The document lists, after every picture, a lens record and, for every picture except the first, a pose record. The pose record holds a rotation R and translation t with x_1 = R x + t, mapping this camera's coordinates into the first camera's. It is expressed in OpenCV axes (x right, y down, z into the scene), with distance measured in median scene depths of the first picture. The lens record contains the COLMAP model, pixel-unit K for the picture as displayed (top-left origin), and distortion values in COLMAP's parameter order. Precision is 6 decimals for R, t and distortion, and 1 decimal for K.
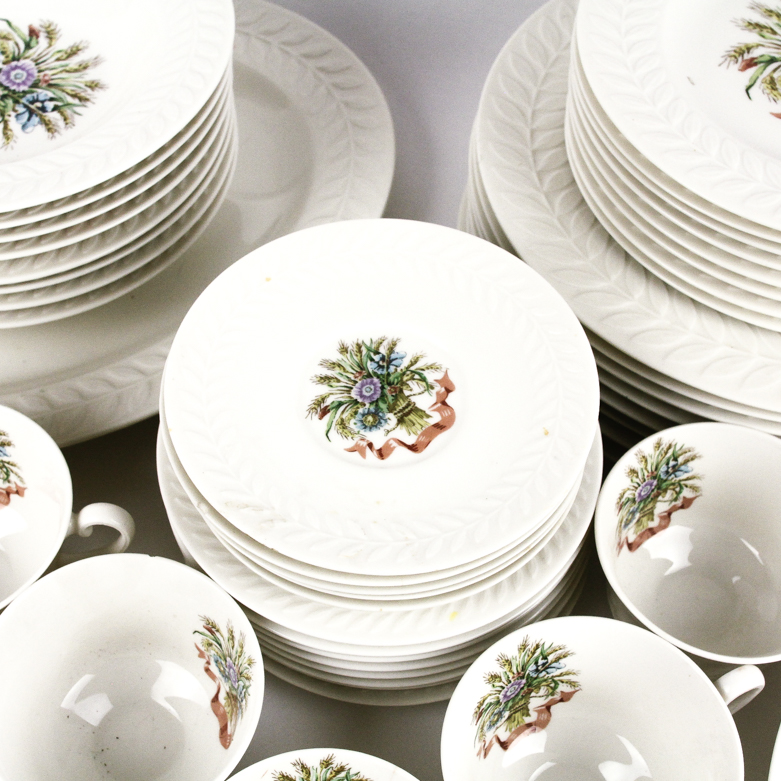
lens RADIAL K [[1342.6, 0, 392.2], [0, 1342.6, 393.9], [0, 0, 1]] dist [-0.099759, 0.000000]
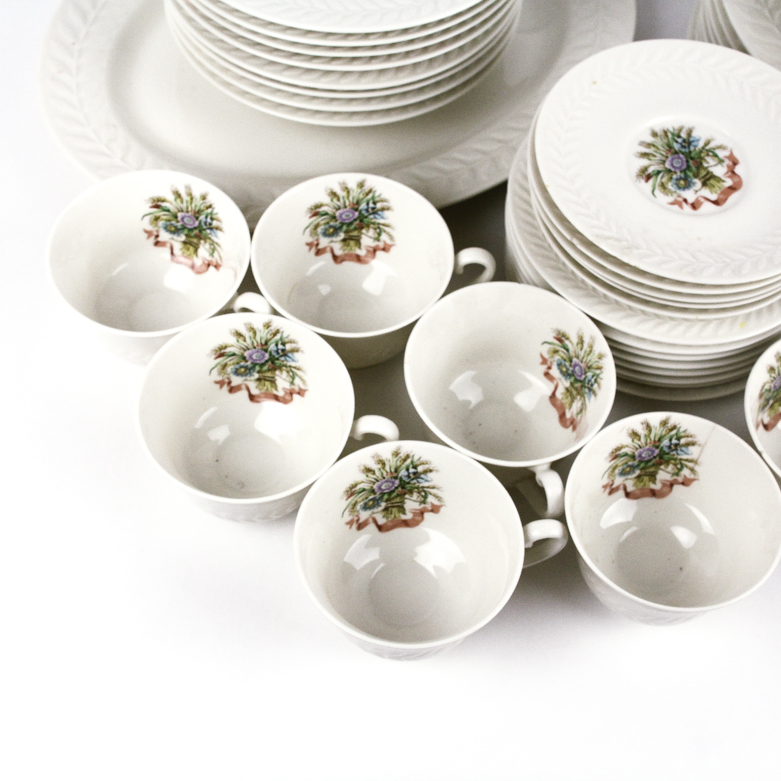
lens RADIAL K [[1342.6, 0, 391.1], [0, 1342.6, 390.0], [0, 0, 1]] dist [-0.099759, 0.000000]
pose [[0.999900, -0.000479, 0.014120, -0.312290], [-0.000635, 0.996892, 0.078781, 0.115146], [-0.014114, -0.078782, 0.996792, -0.347587]]
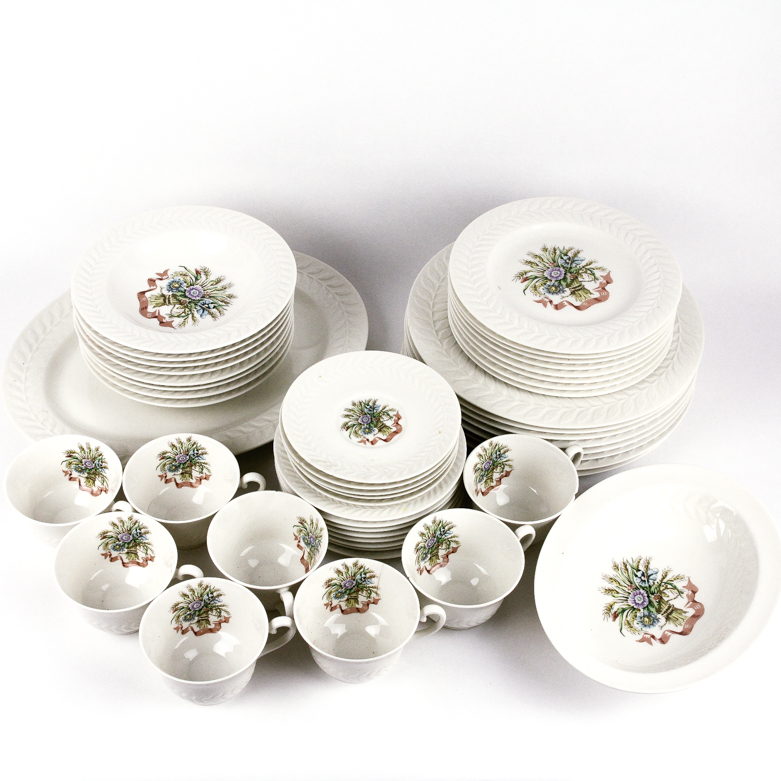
lens RADIAL K [[1342.6, 0, 390.8], [0, 1342.6, 385.5], [0, 0, 1]] dist [-0.099759, 0.000000]
pose [[0.998582, -0.029236, 0.044494, -0.073709], [0.035661, 0.987851, -0.151254, 0.286186], [-0.039532, 0.152626, 0.987493, -1.306140]]
